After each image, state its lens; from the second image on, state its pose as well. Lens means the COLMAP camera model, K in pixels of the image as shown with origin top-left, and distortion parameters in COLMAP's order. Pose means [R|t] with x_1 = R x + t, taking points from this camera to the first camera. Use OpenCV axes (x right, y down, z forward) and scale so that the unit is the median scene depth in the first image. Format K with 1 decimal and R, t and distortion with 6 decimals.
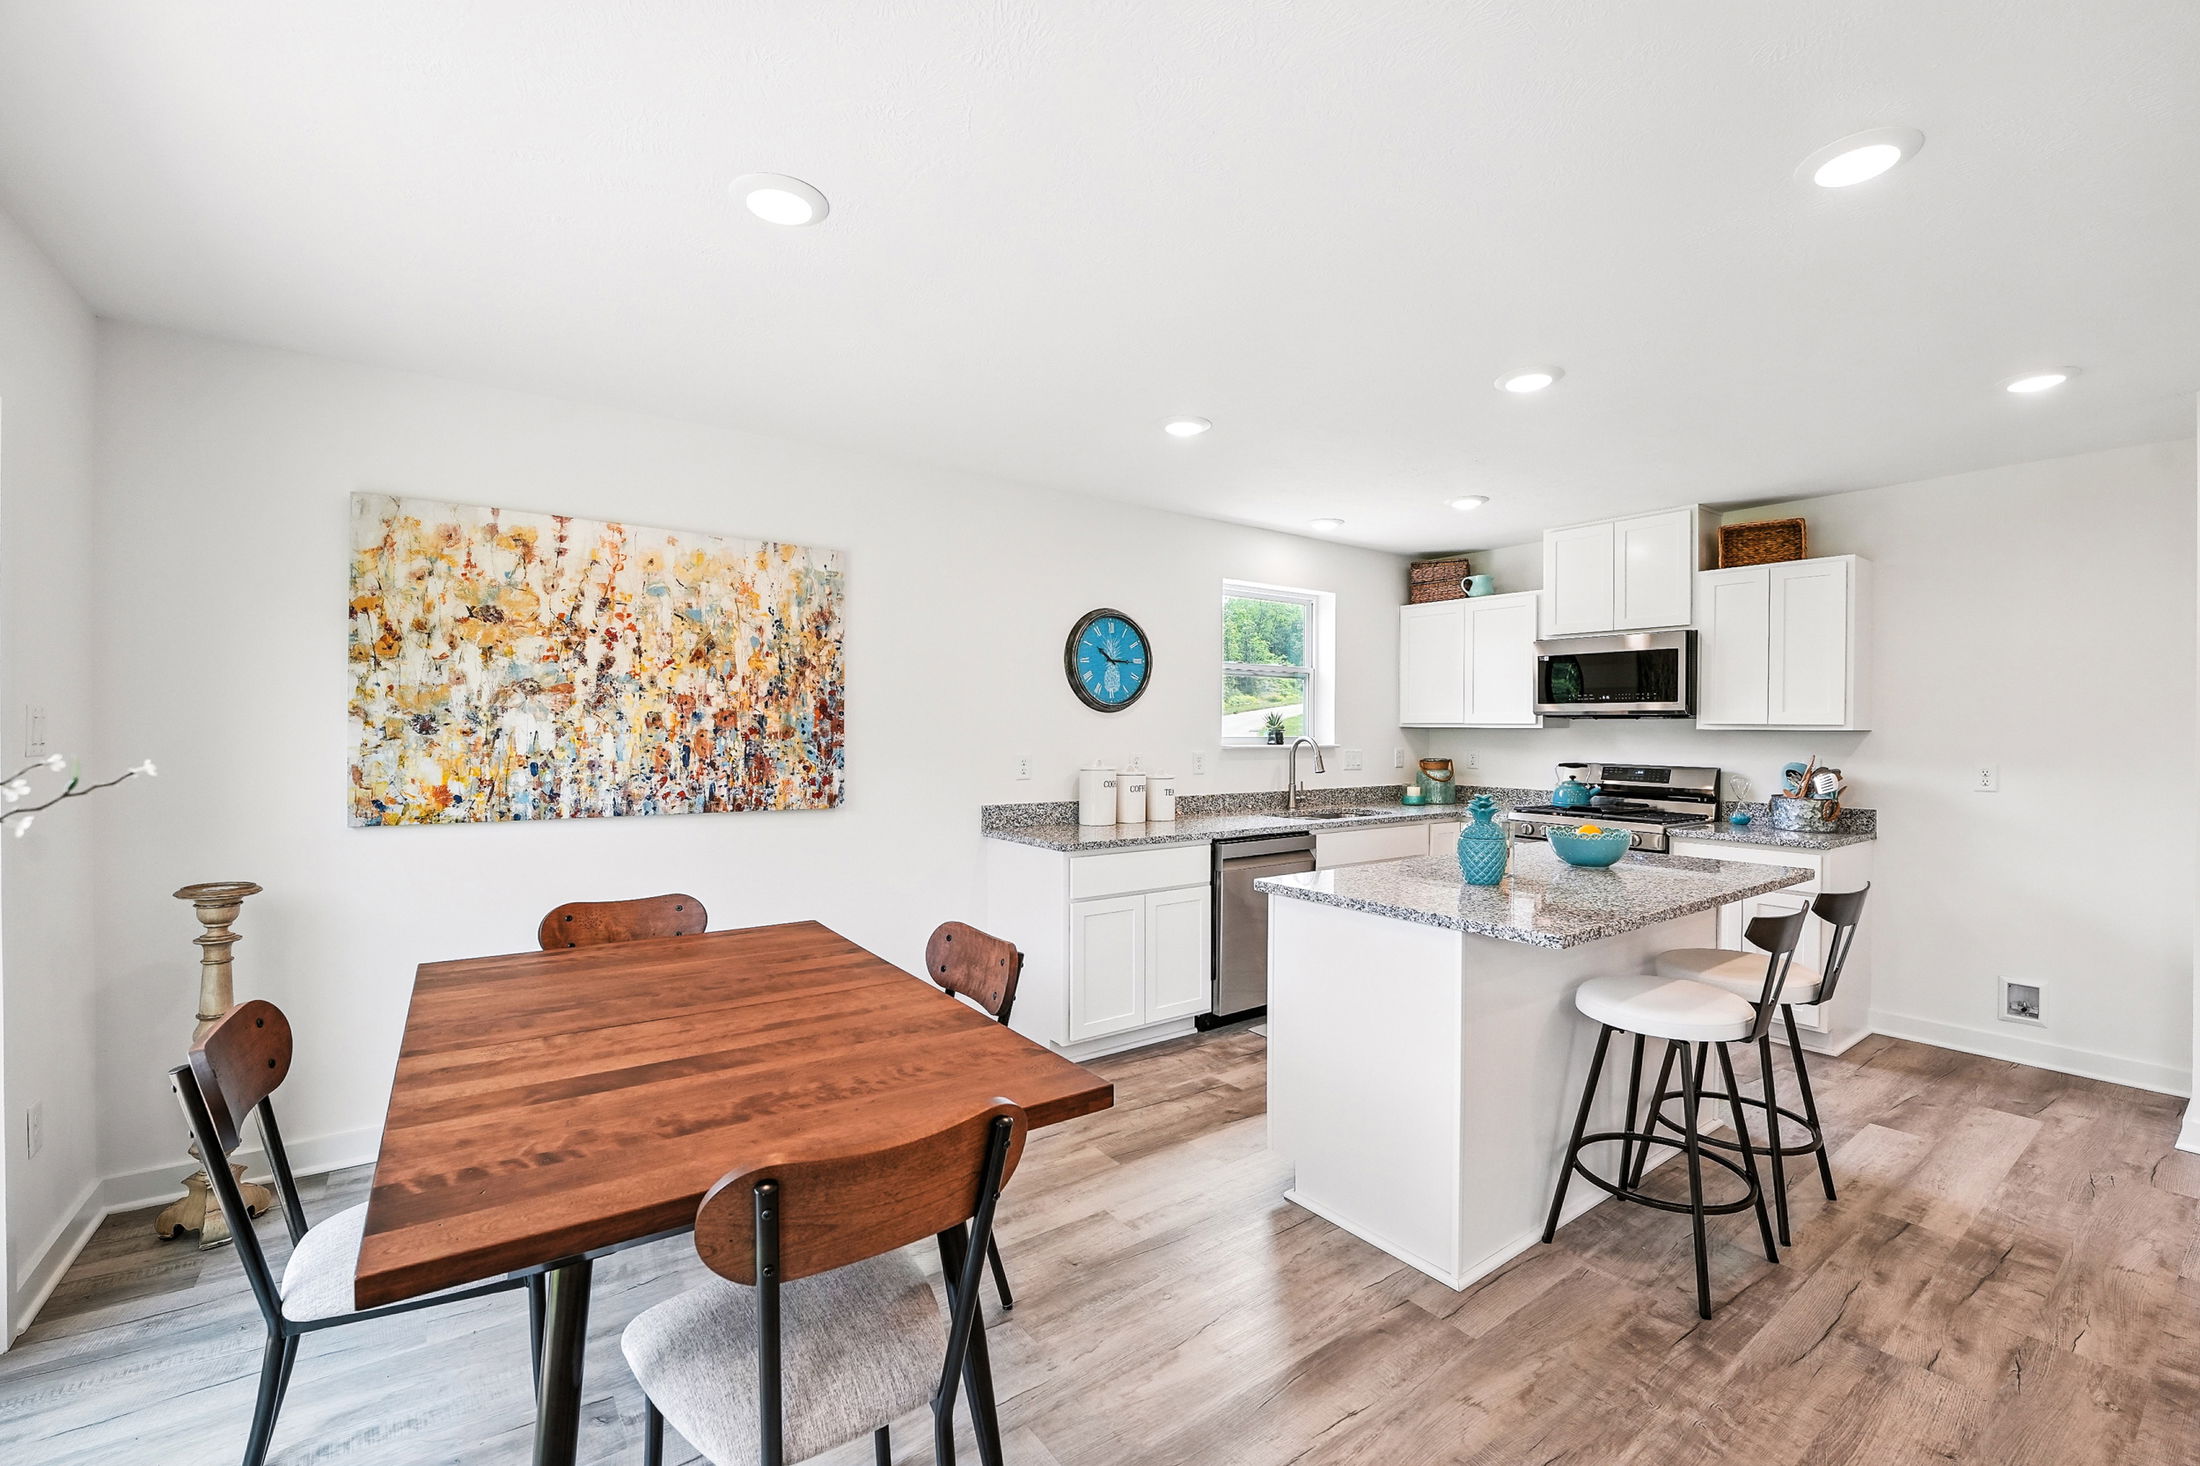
lens RADIAL K [[934.5, 0, 1145.1], [0, 934.5, 736.6], [0, 0, 1]] dist [-0.026217, 0.004676]
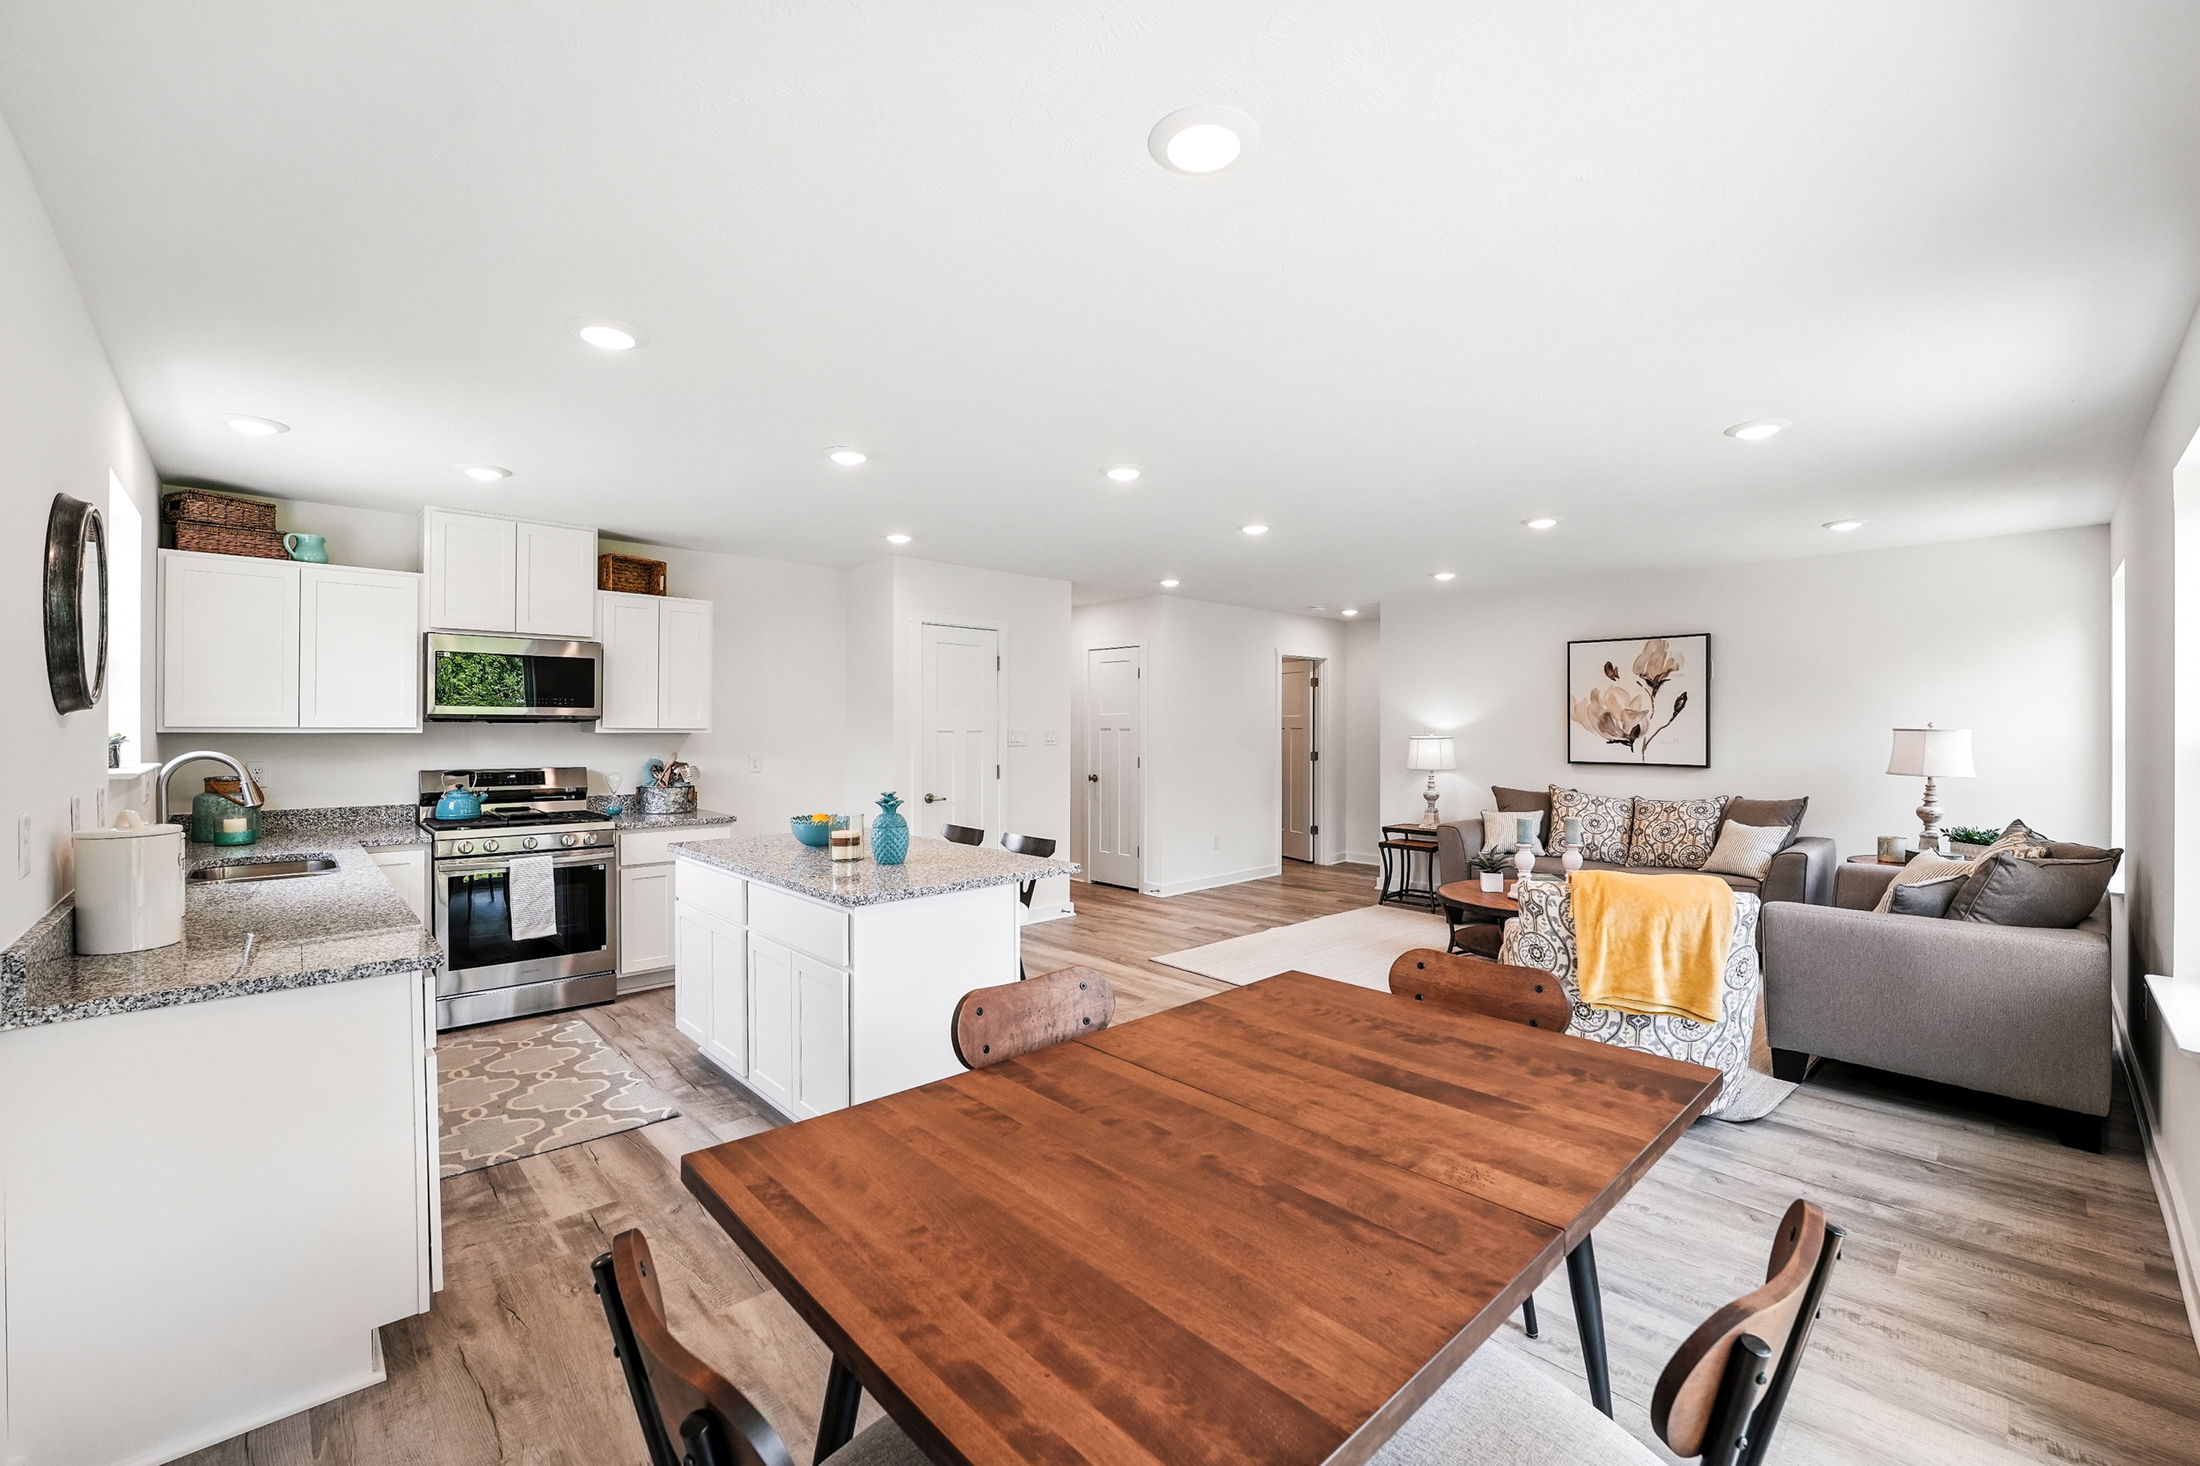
lens RADIAL K [[900.8, 0, 1104.5], [0, 900.8, 733.8], [0, 0, 1]] dist [-0.027455, 0.001252]
pose [[-0.112235, -0.016573, 0.993543, -0.830565], [0.006965, 0.999823, 0.017465, -0.032783], [-0.993657, 0.008880, -0.112100, 0.814007]]
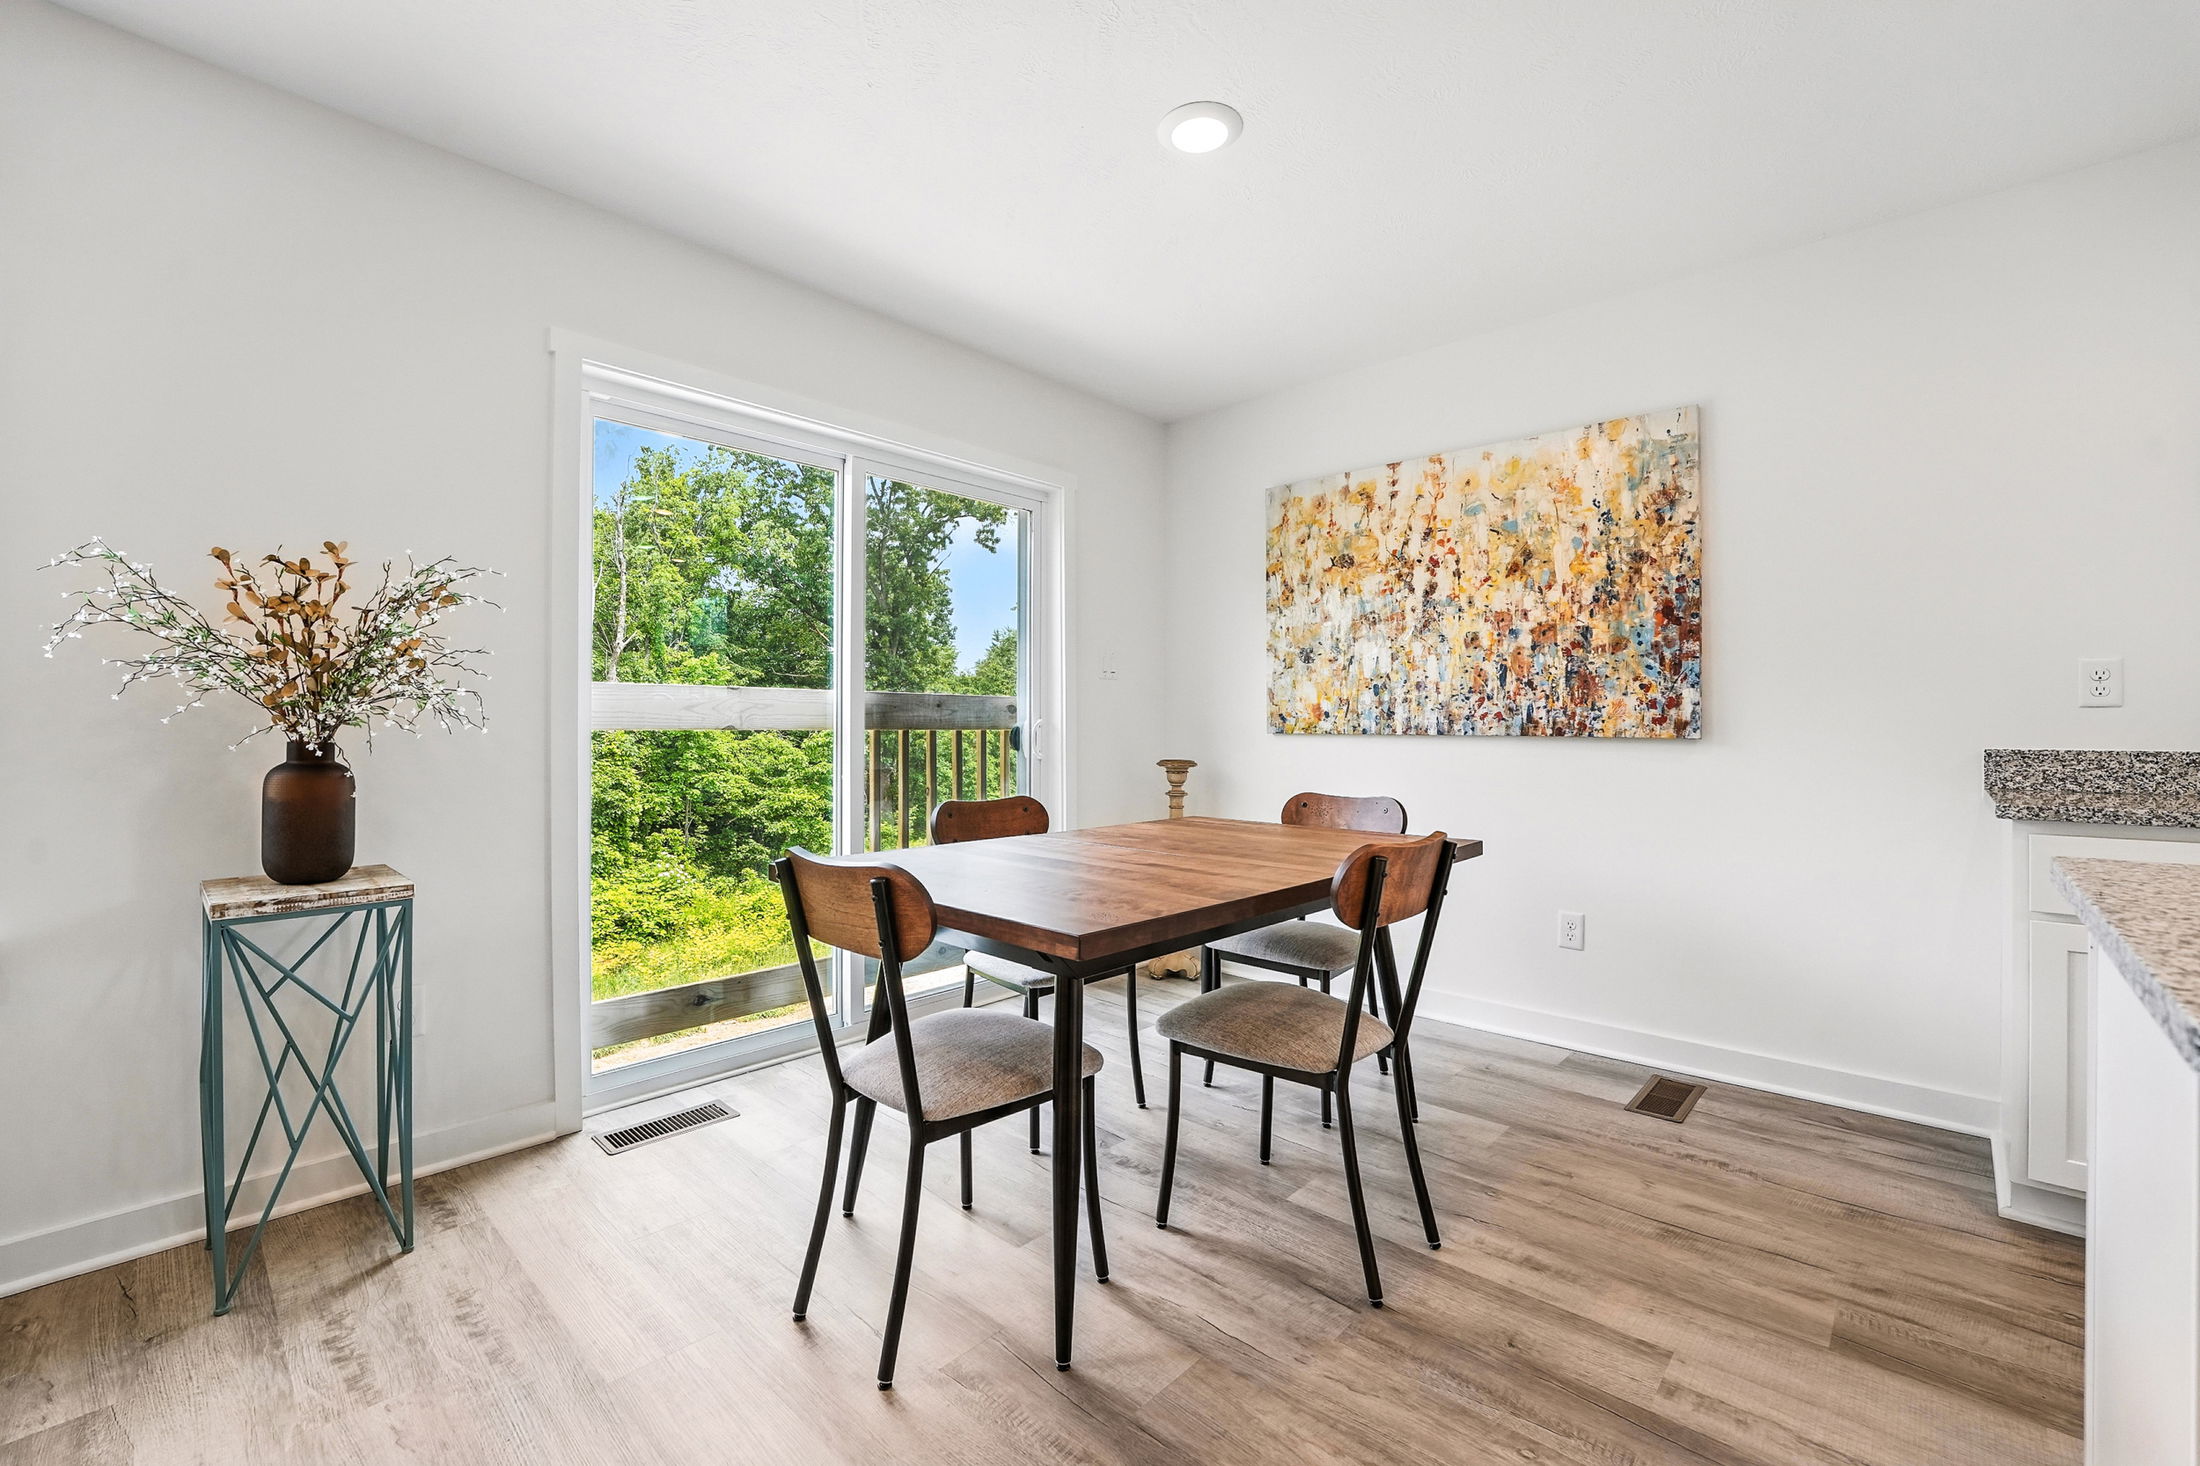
lens RADIAL K [[968.9, 0, 1062.7], [0, 968.9, 737.8], [0, 0, 1]] dist [-0.026256, 0.005382]
pose [[0.116306, -0.004514, -0.993203, 0.467097], [-0.014848, 0.999870, -0.006283, 0.104257], [0.993102, 0.015477, 0.116224, 0.462300]]
